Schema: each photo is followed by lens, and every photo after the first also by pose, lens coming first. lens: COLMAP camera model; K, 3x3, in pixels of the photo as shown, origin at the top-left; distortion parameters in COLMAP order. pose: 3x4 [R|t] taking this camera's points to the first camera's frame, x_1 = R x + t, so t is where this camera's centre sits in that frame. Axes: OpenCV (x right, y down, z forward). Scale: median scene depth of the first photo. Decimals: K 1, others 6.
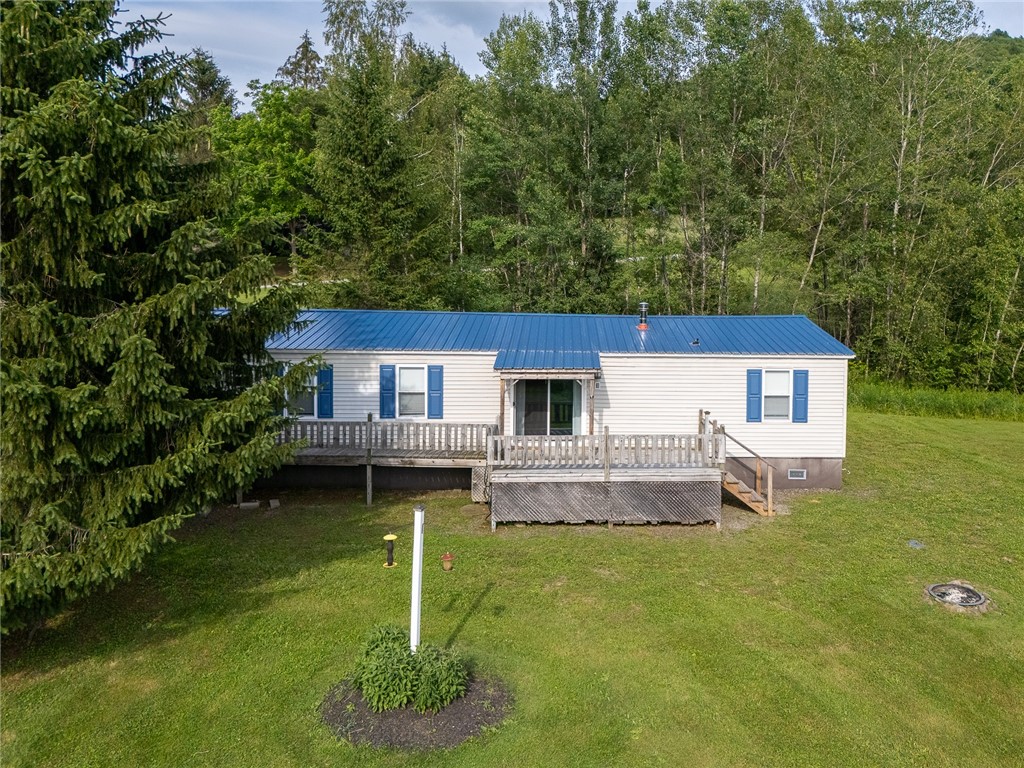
lens RADIAL K [[1057.1, 0, 539.0], [0, 1057.1, 365.8], [0, 0, 1]] dist [0.104648, -0.203517]
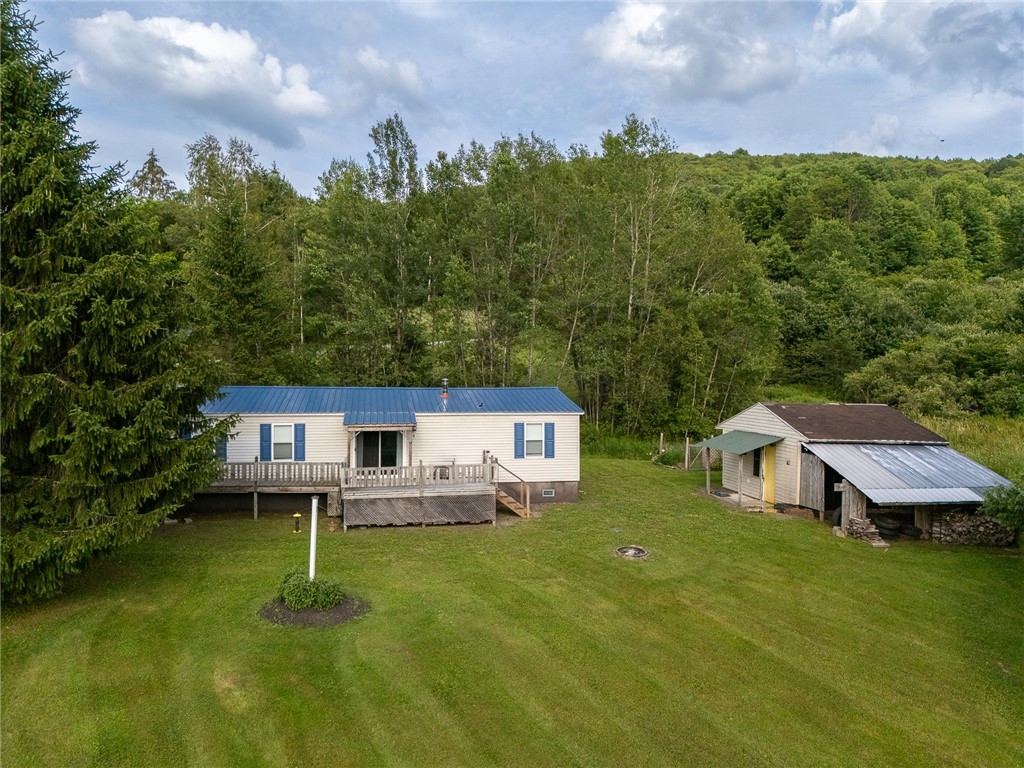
lens RADIAL K [[1057.1, 0, 539.0], [0, 1057.1, 365.8], [0, 0, 1]] dist [0.104648, -0.203517]
pose [[0.983230, -0.006422, 0.182259, -0.043405], [0.019565, 0.997327, -0.070403, 0.031079], [-0.181319, 0.072788, 0.980727, -0.510389]]
